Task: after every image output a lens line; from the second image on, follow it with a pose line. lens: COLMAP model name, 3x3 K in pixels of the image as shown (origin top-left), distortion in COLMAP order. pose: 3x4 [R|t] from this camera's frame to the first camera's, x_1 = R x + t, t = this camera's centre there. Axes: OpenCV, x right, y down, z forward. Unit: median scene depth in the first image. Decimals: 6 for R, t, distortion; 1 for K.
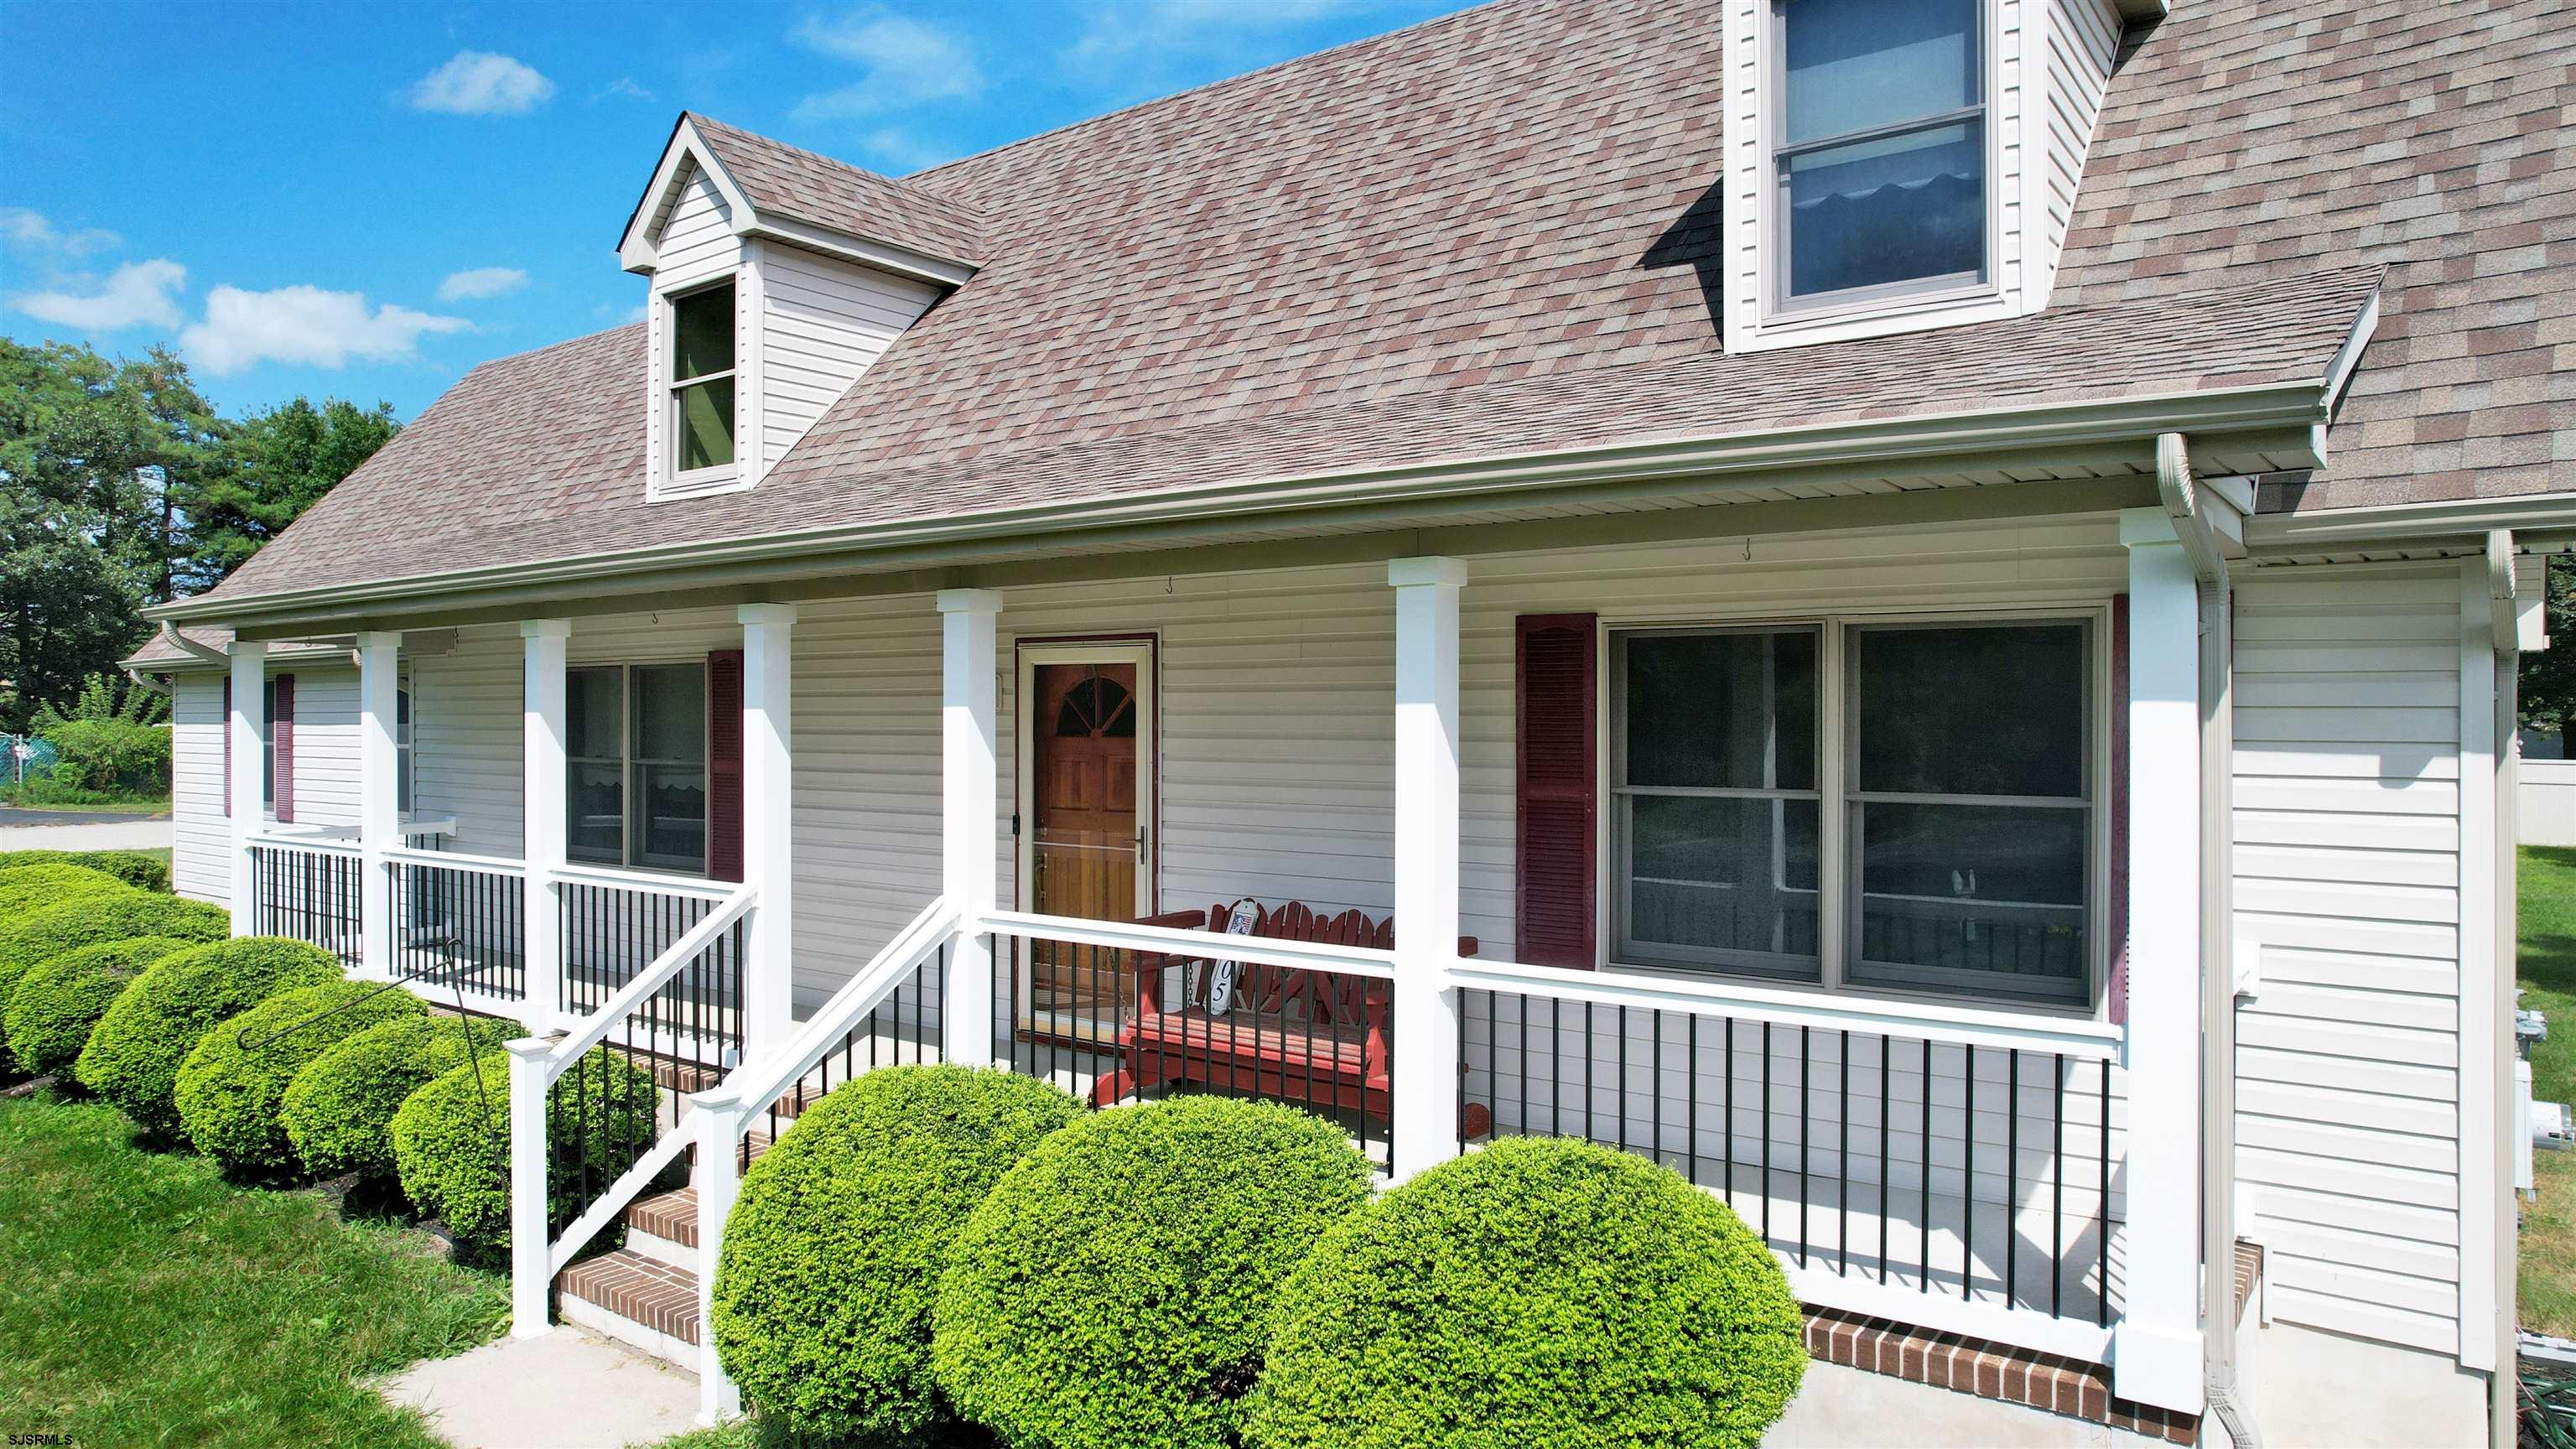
lens RADIAL K [[1636.3, 0, 1288.0], [0, 1636.3, 724.5], [0, 0, 1]] dist [-0.067182, 0.073901]
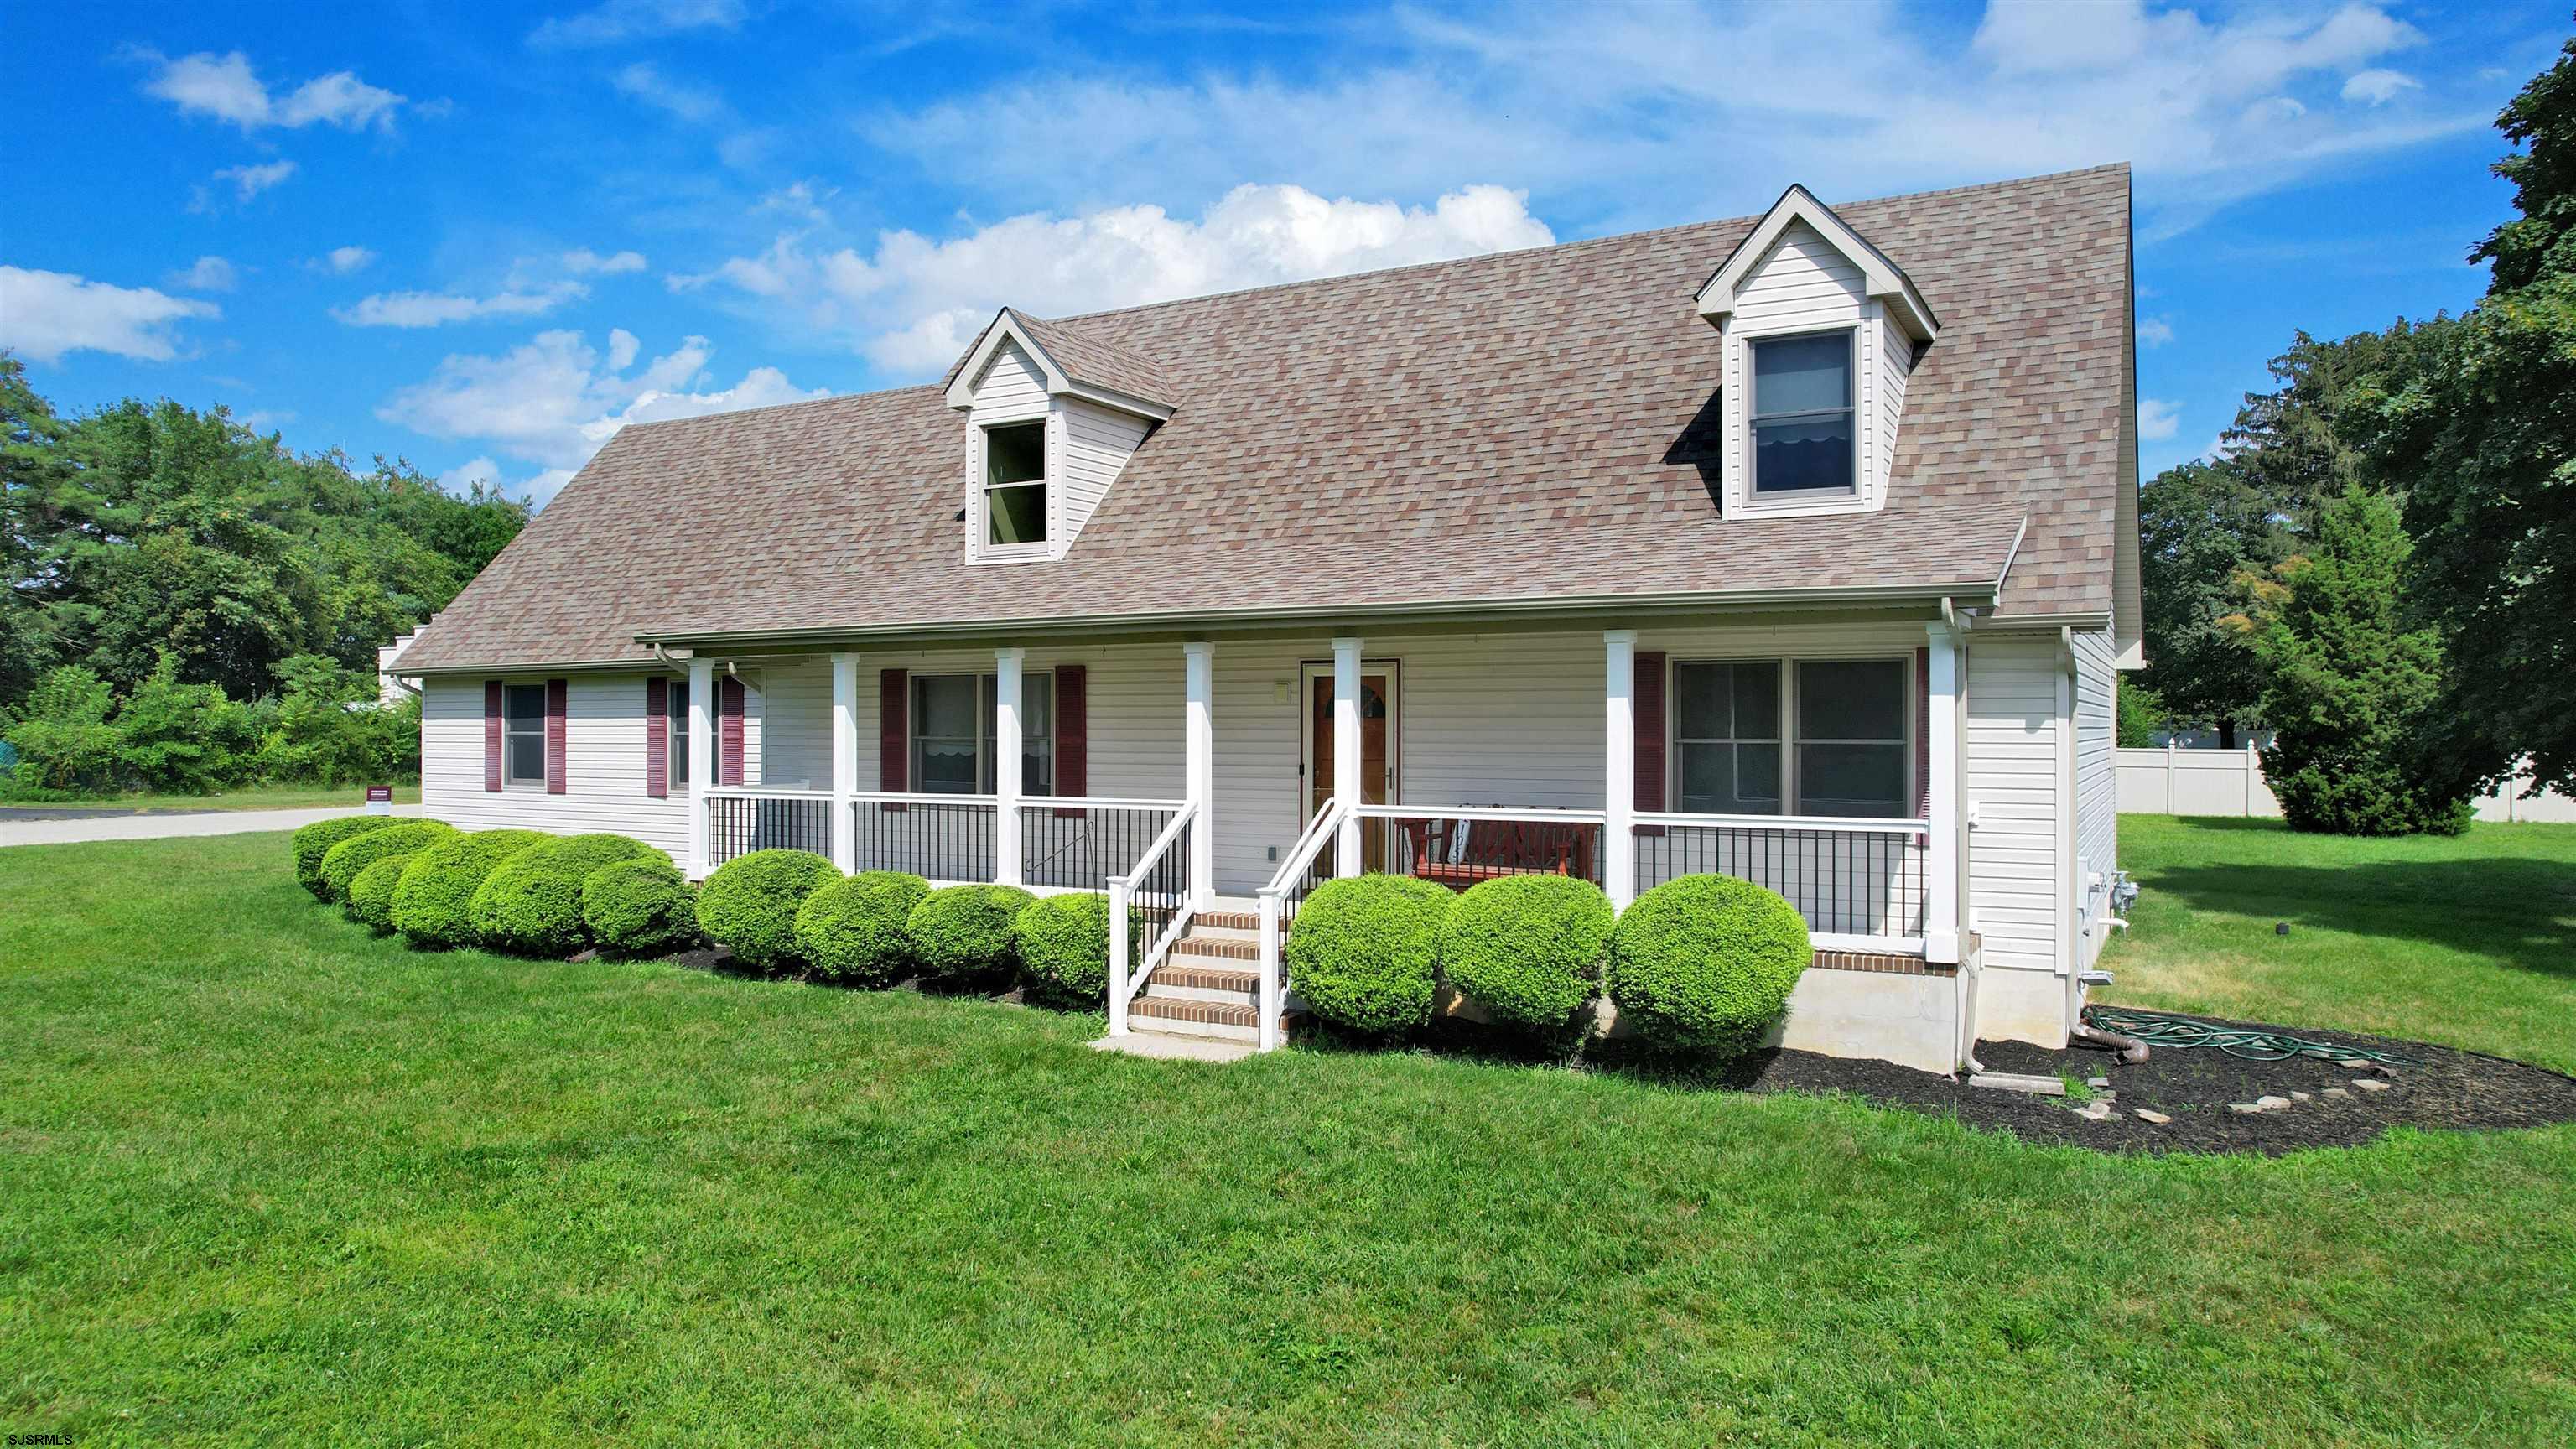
lens RADIAL K [[1628.0, 0, 1288.0], [0, 1628.0, 724.5], [0, 0, 1]] dist [-0.022003, 0.002123]
pose [[0.991059, -0.001936, 0.133413, -0.446835], [0.002366, 0.999992, -0.003070, 0.021226], [-0.133406, 0.003358, 0.991056, -0.760347]]
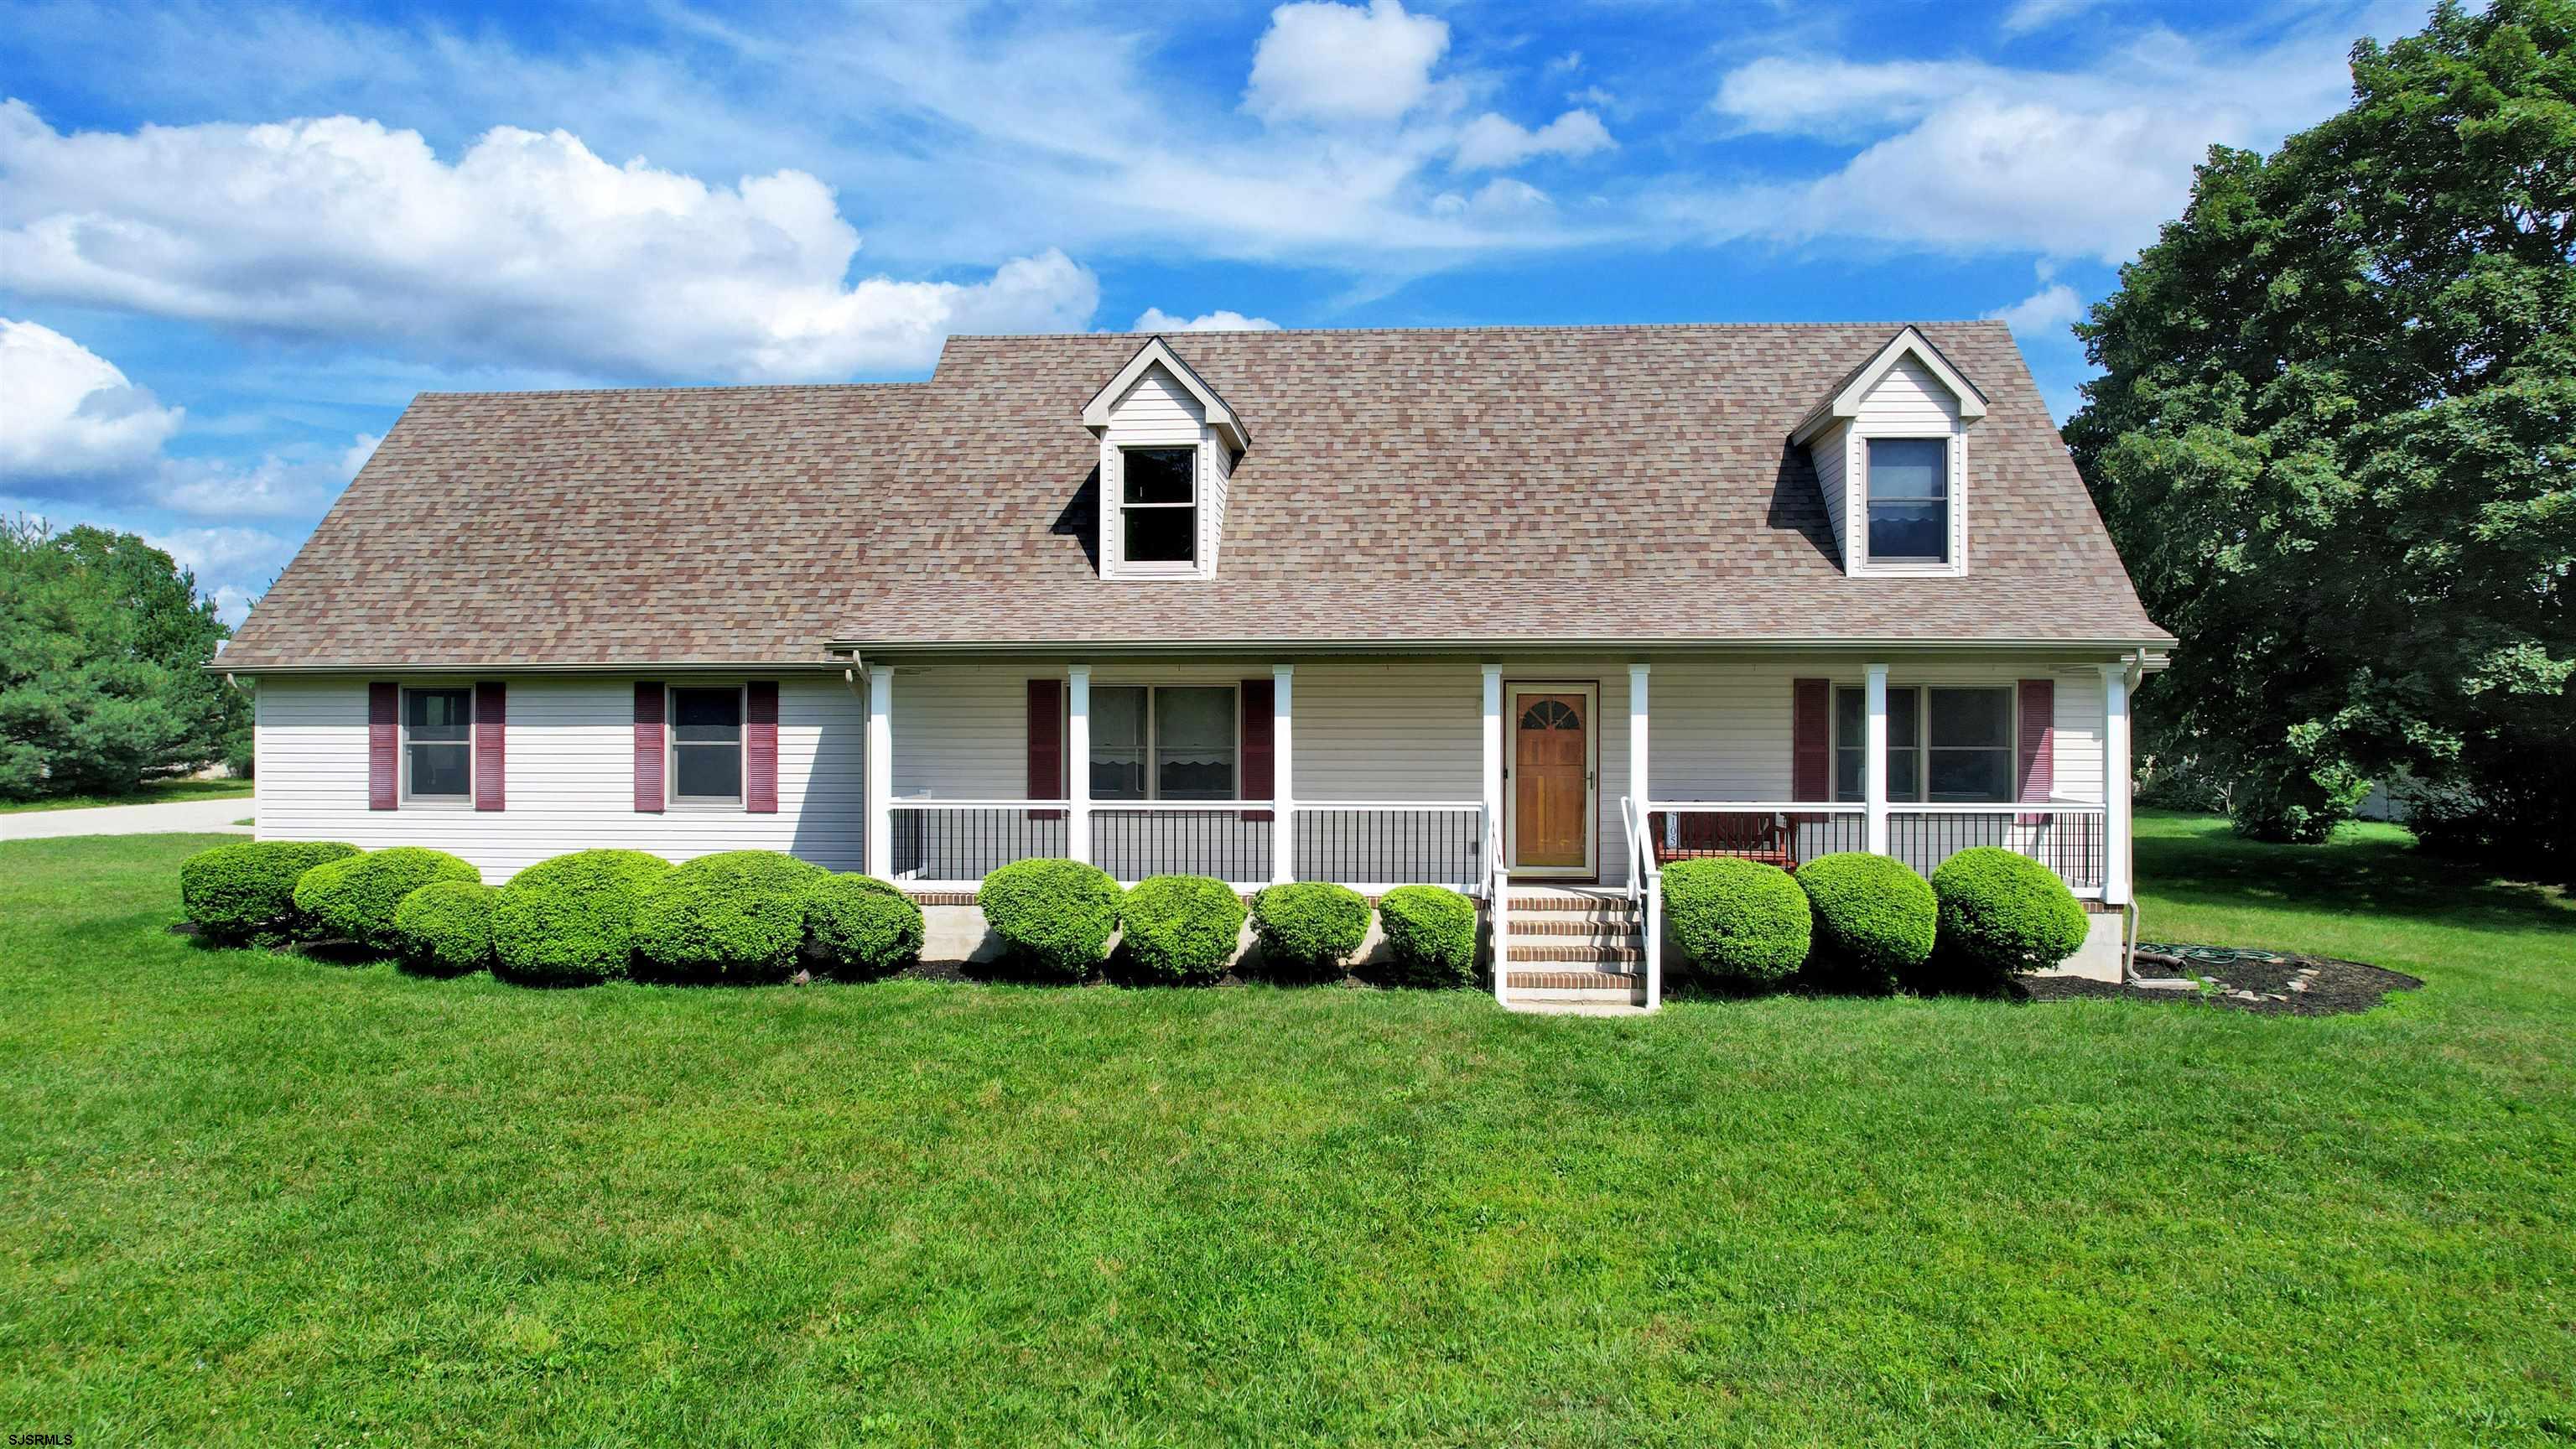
lens RADIAL K [[1628.0, 0, 1288.0], [0, 1628.0, 724.5], [0, 0, 1]] dist [-0.022003, 0.002123]
pose [[0.843038, -0.000361, 0.537854, -1.589669], [0.002381, 0.999992, -0.003061, 0.007576], [-0.537848, 0.003861, 0.843033, -0.578830]]
